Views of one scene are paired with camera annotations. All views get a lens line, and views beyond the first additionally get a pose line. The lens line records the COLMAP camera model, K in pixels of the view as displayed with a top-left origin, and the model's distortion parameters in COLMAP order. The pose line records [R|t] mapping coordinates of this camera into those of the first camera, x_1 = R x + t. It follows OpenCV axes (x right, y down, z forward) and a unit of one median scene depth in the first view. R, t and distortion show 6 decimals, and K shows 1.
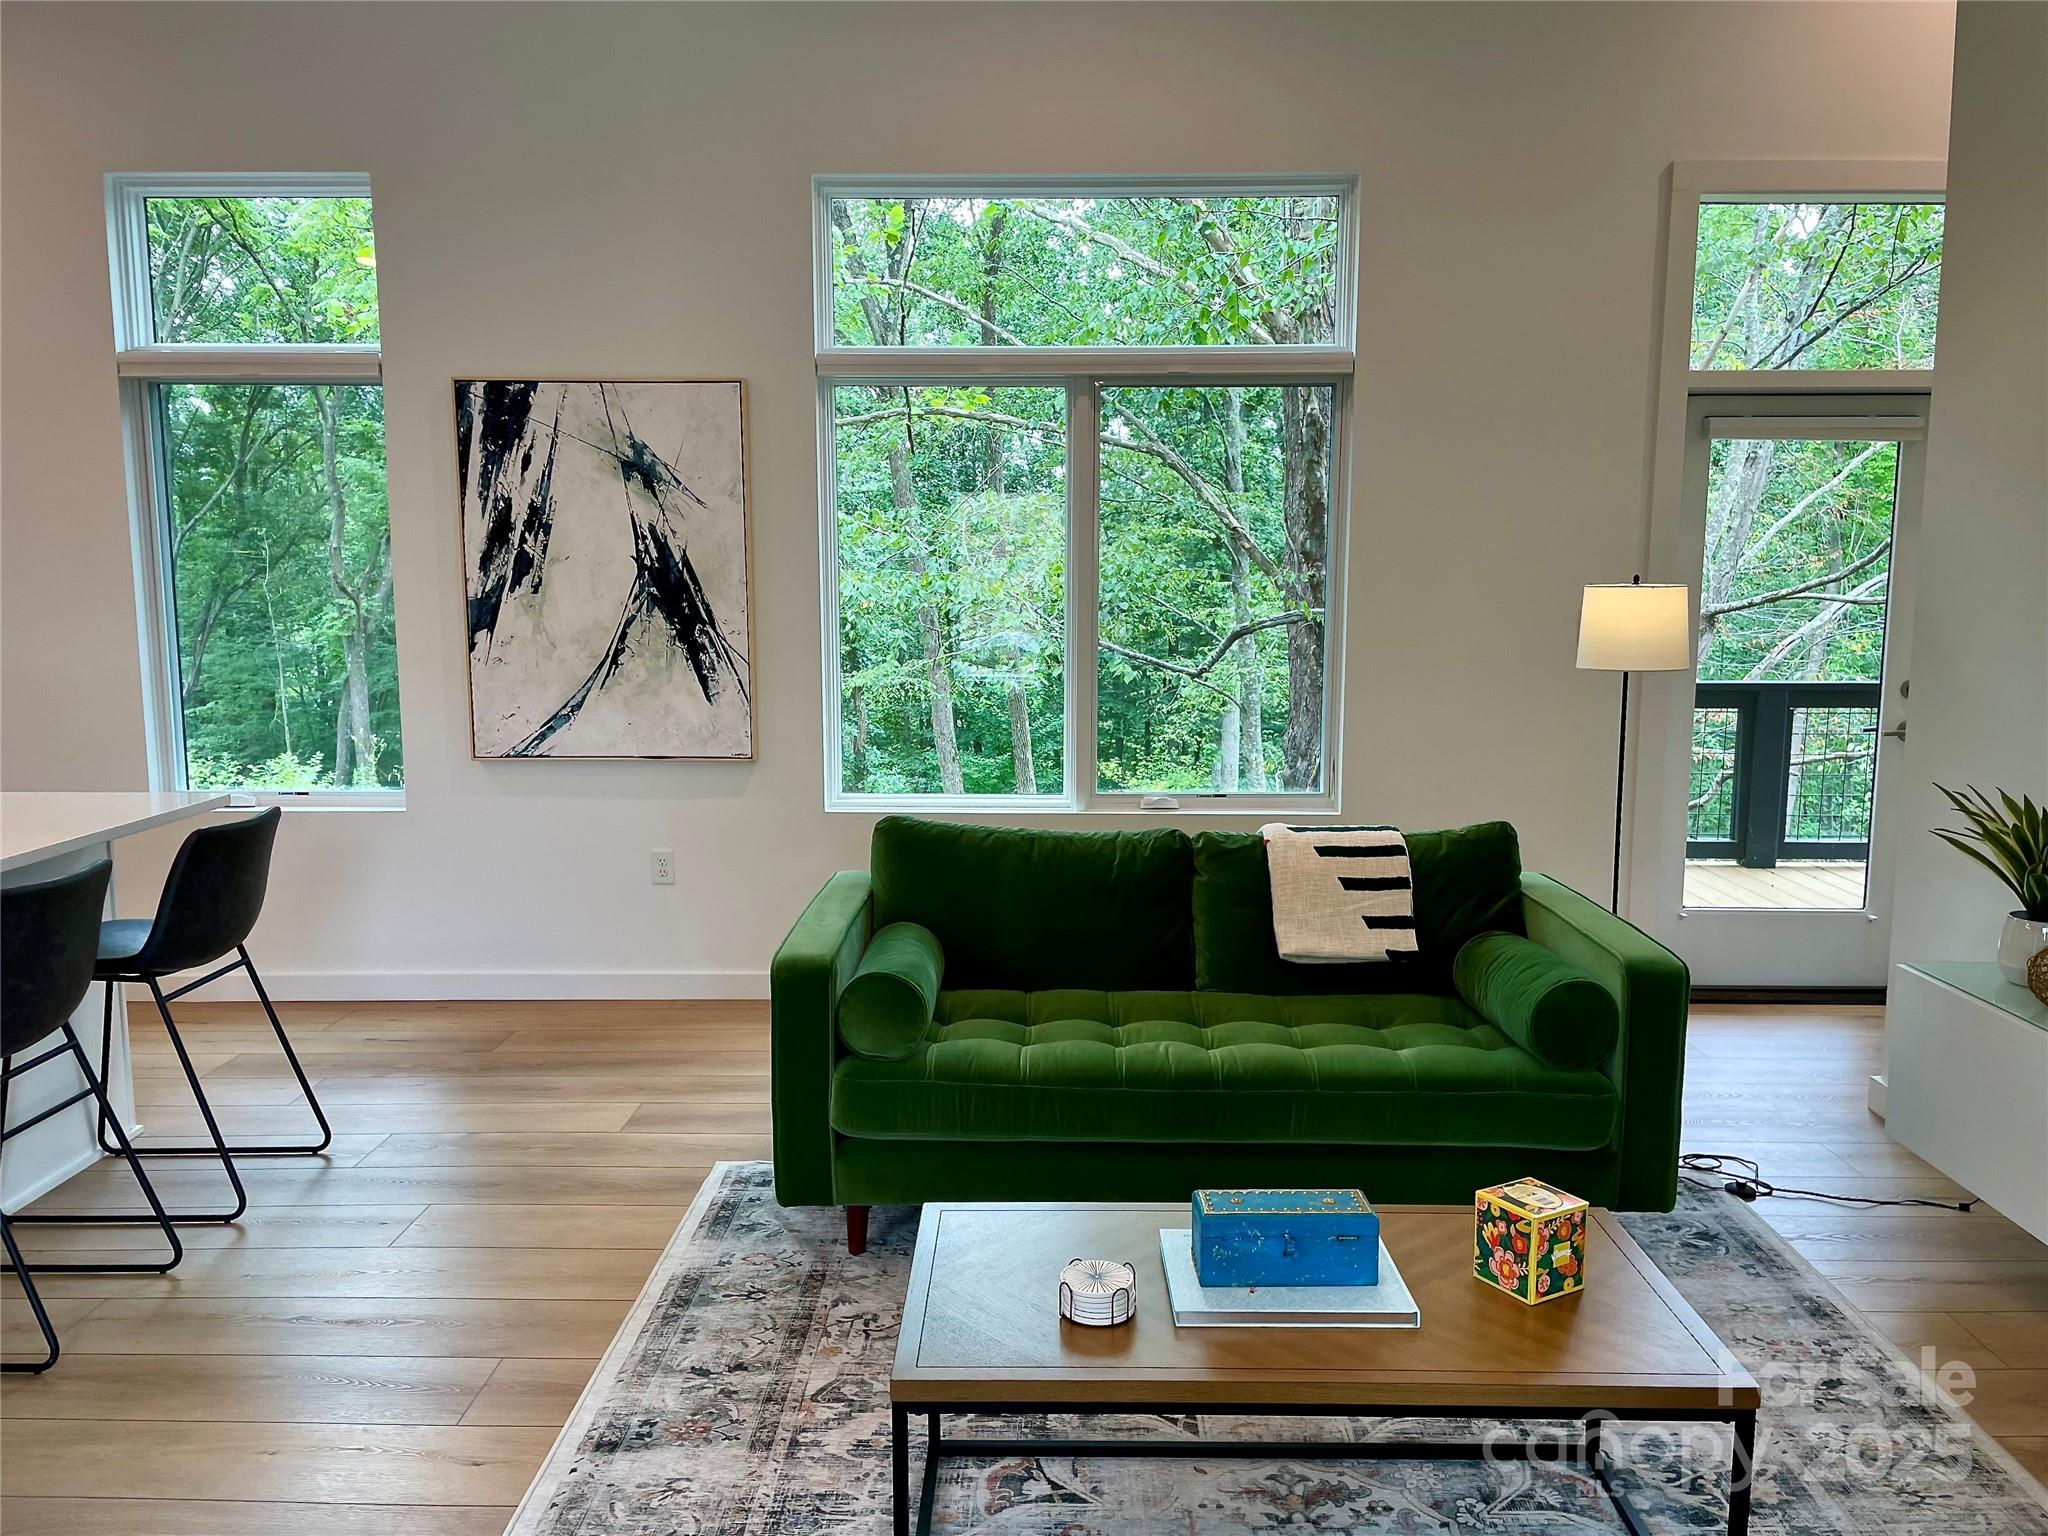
lens RADIAL K [[1549.9, 0, 1037.5], [0, 1549.9, 771.0], [0, 0, 1]] dist [0.084314, -0.106390]
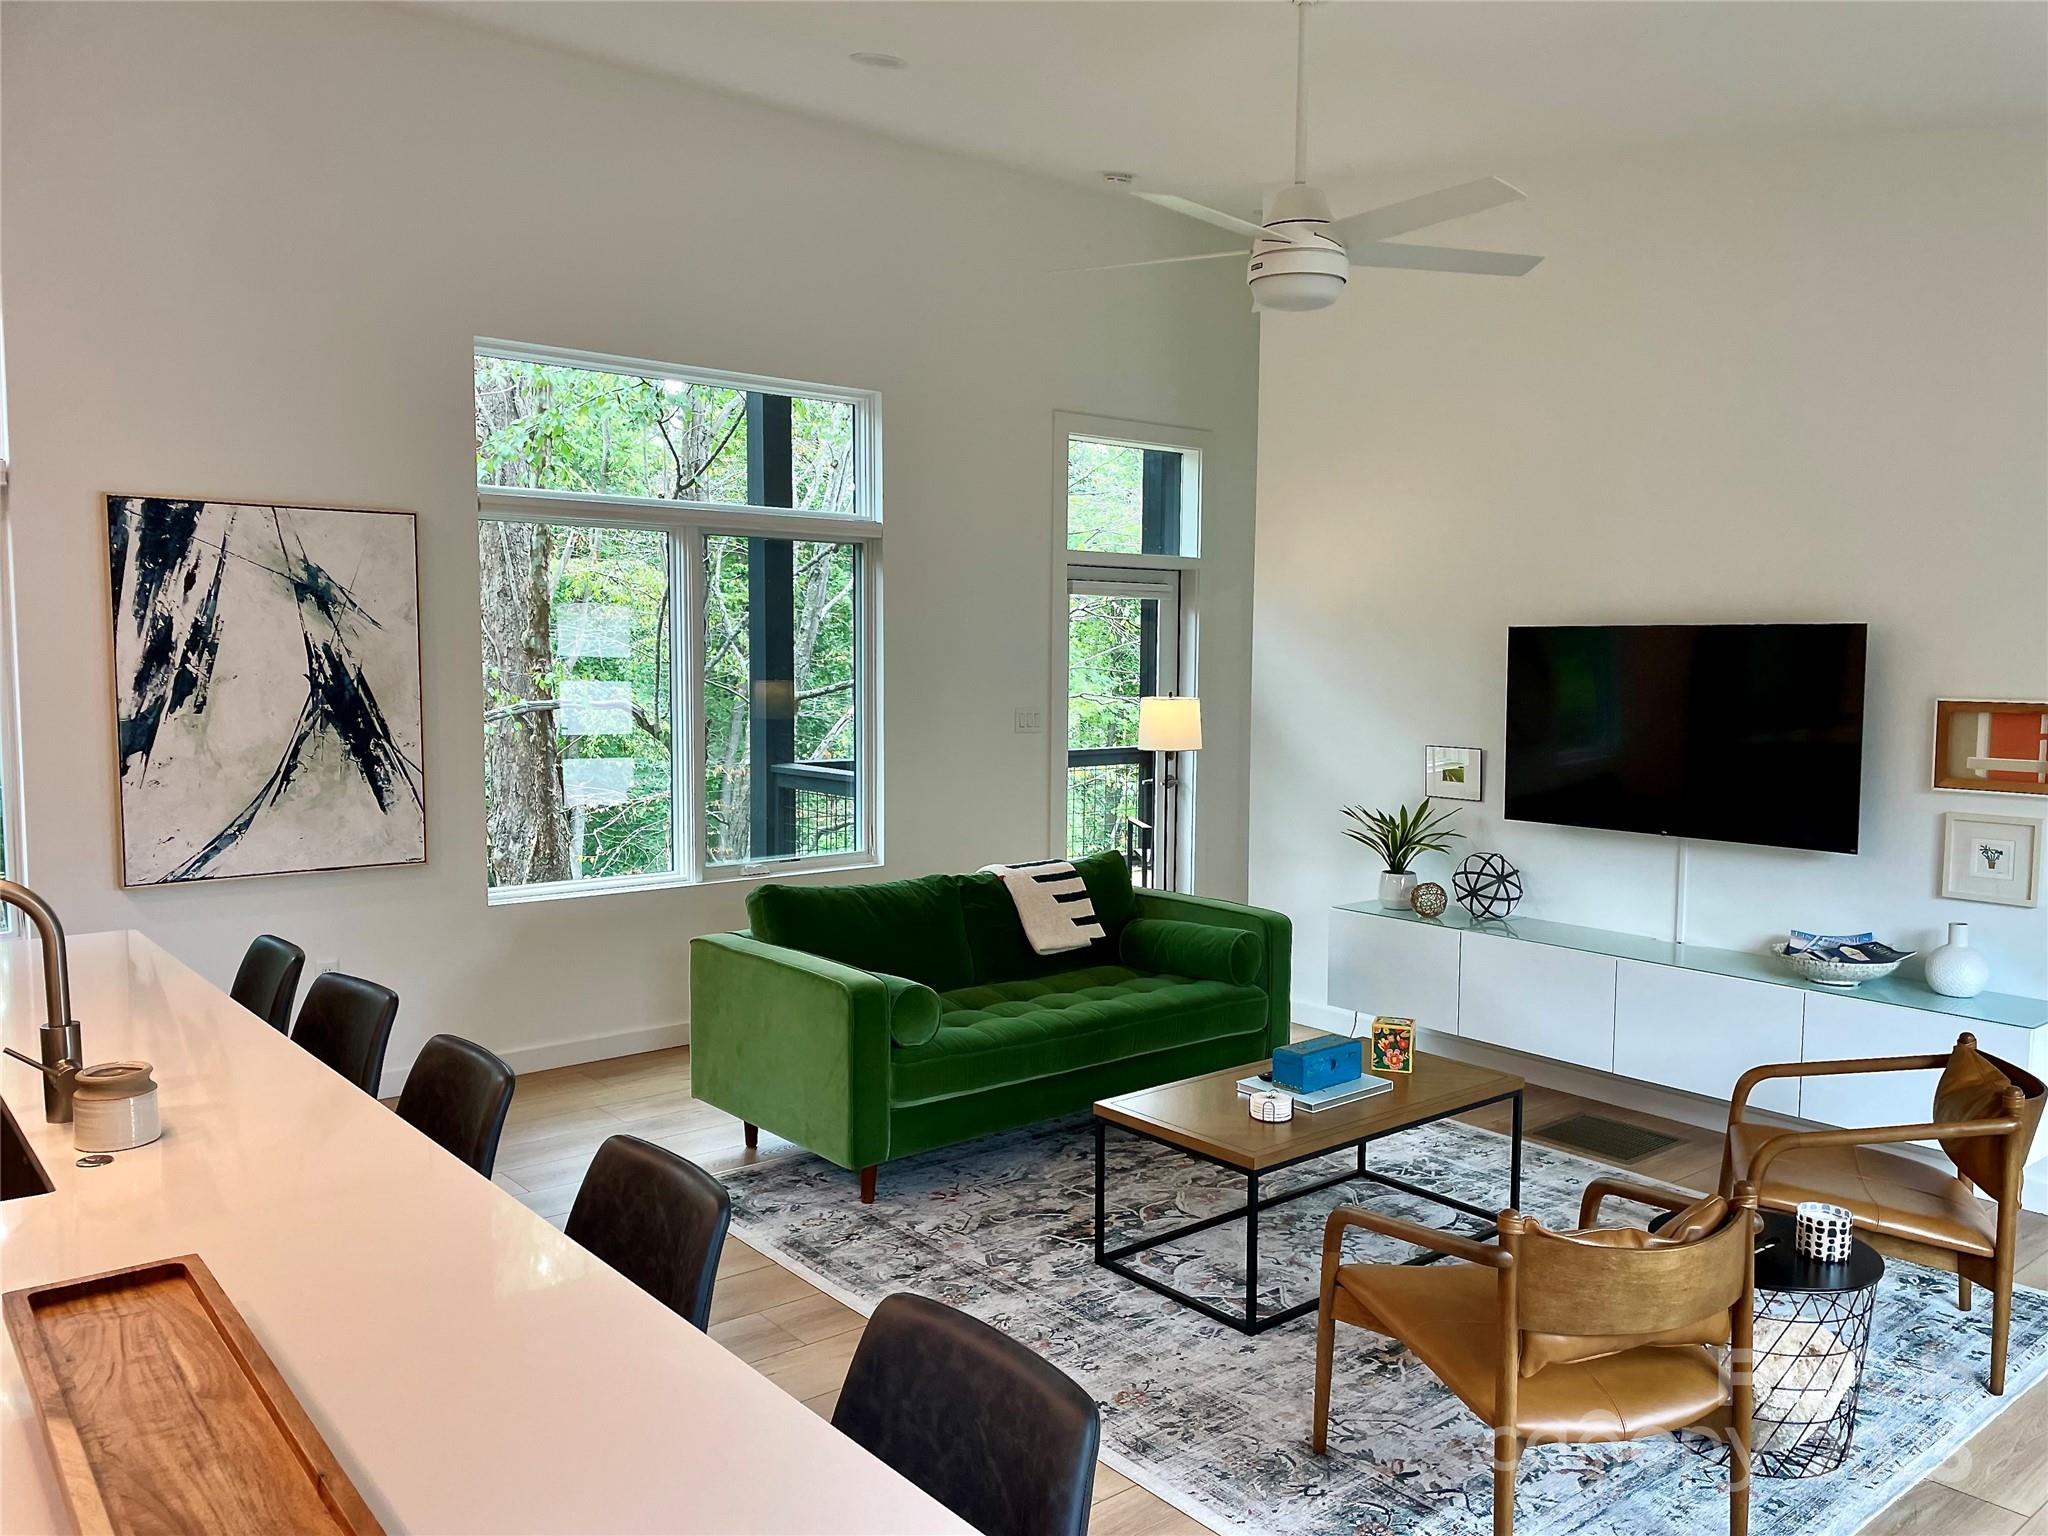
lens RADIAL K [[1549.9, 0, 1041.3], [0, 1549.9, 776.4], [0, 0, 1]] dist [0.084314, -0.106390]
pose [[0.757651, -0.049824, 0.650755, -0.574875], [0.078930, 0.996758, -0.015580, -0.016856], [-0.647869, 0.063168, 0.759128, -0.094426]]
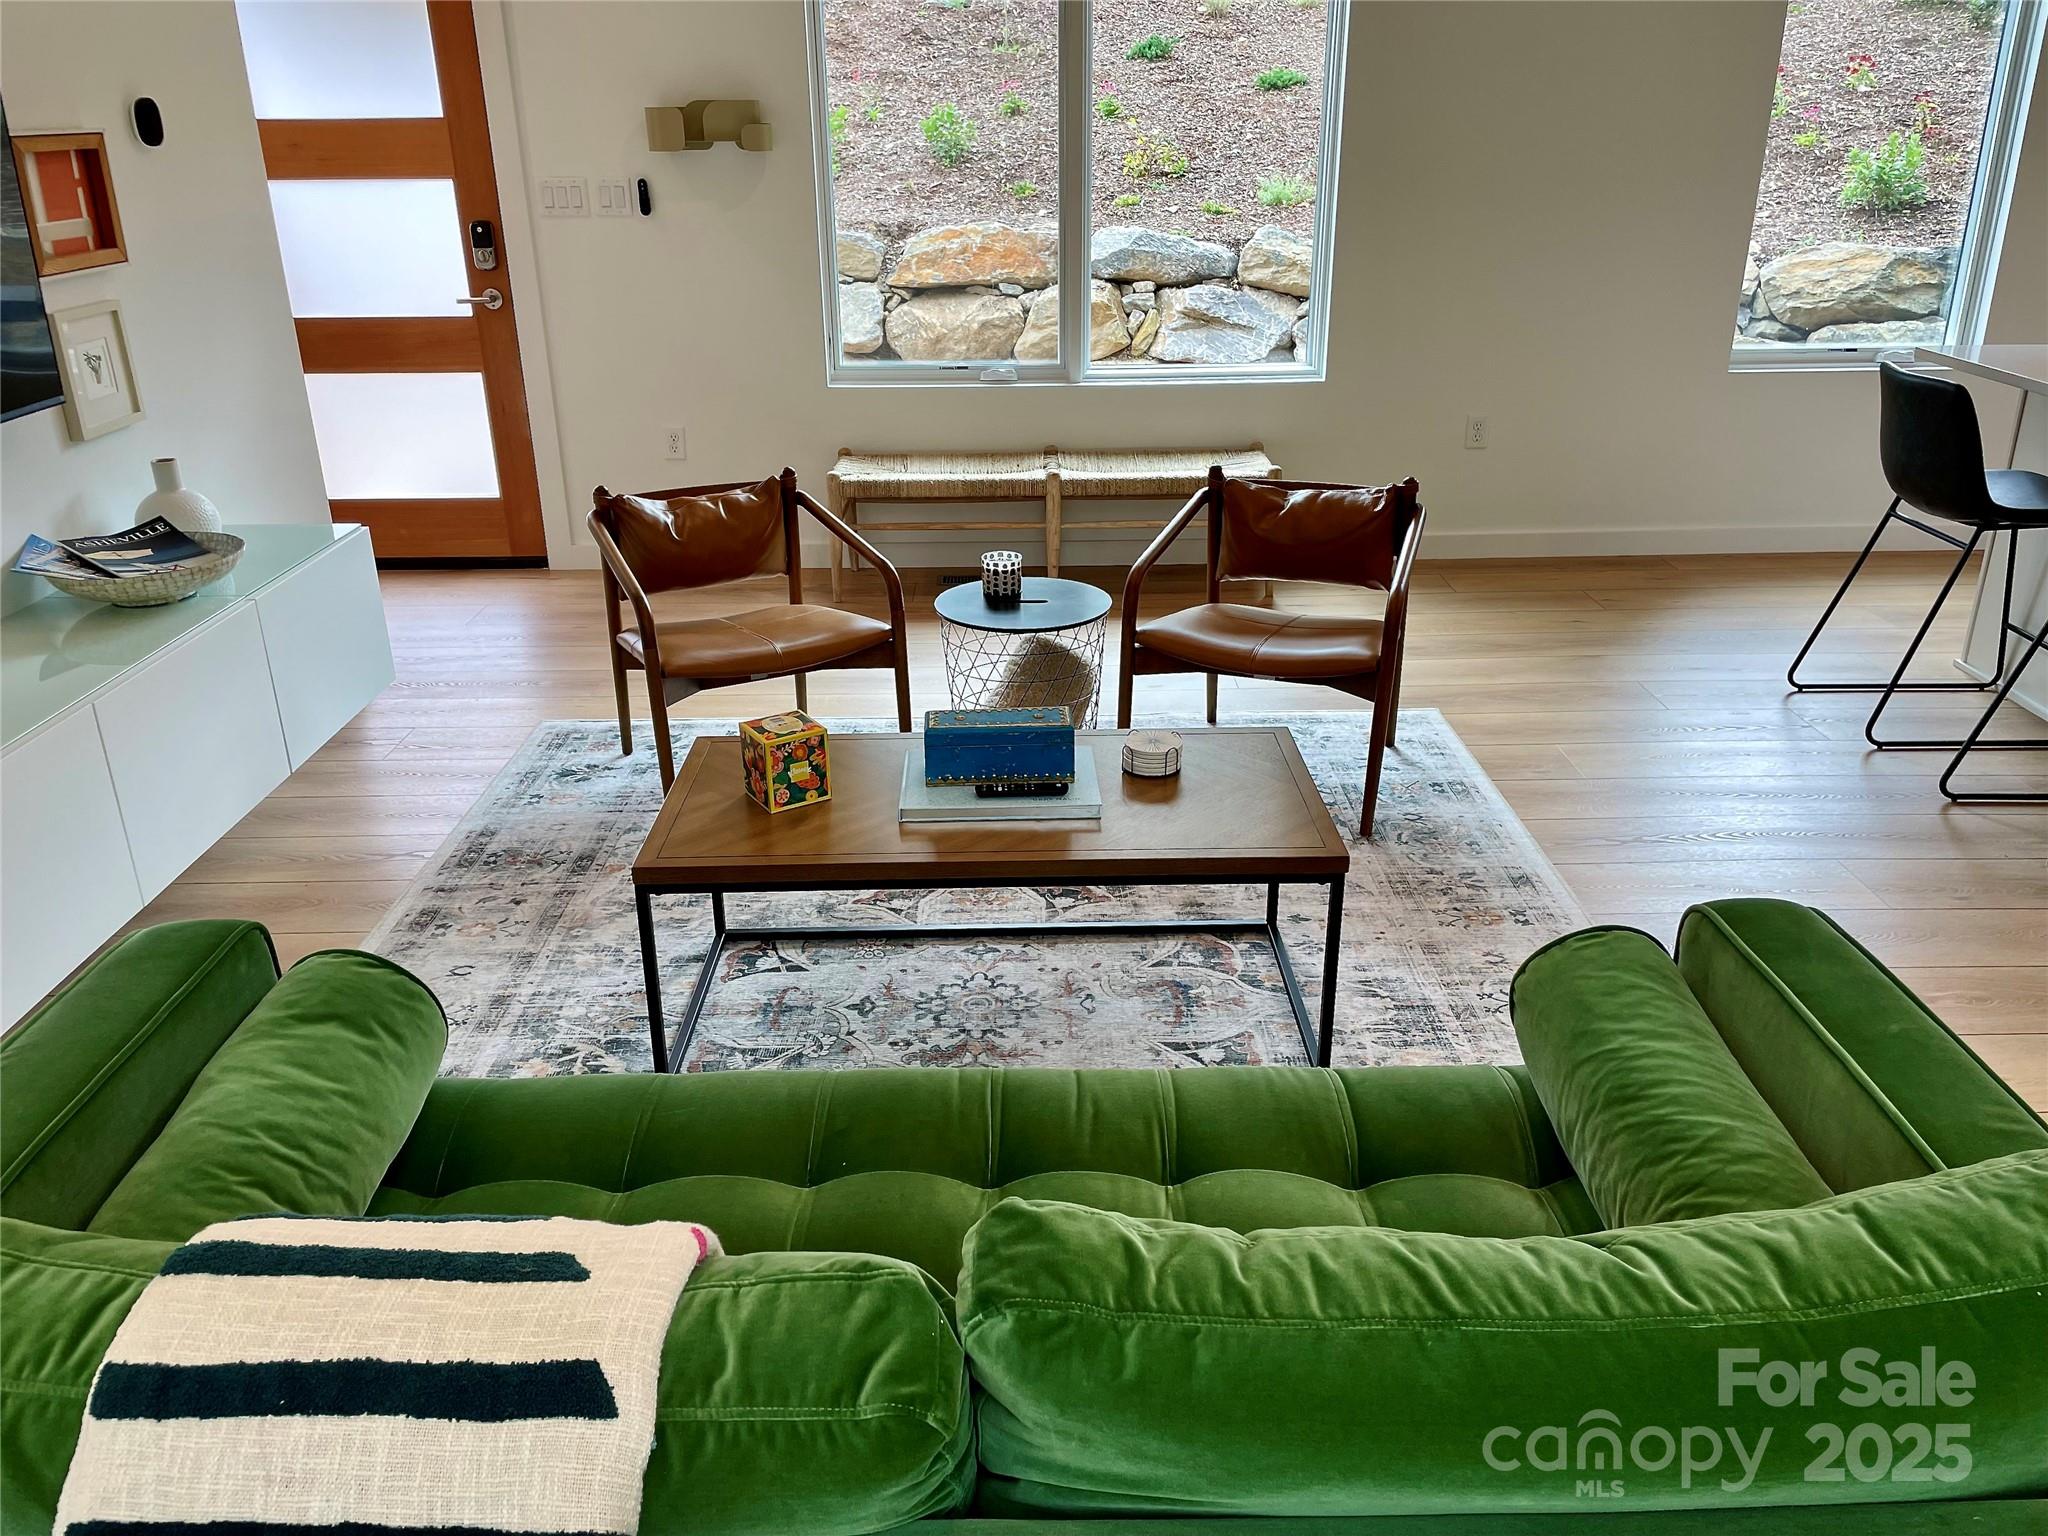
lens RADIAL K [[1549.9, 0, 1022.4], [0, 1549.9, 762.7], [0, 0, 1]] dist [0.084314, -0.106390]
pose [[-0.999653, 0.018374, -0.018873, 0.072898], [0.006365, 0.863797, 0.503800, -0.126107], [0.025560, 0.503505, -0.863614, 0.909675]]
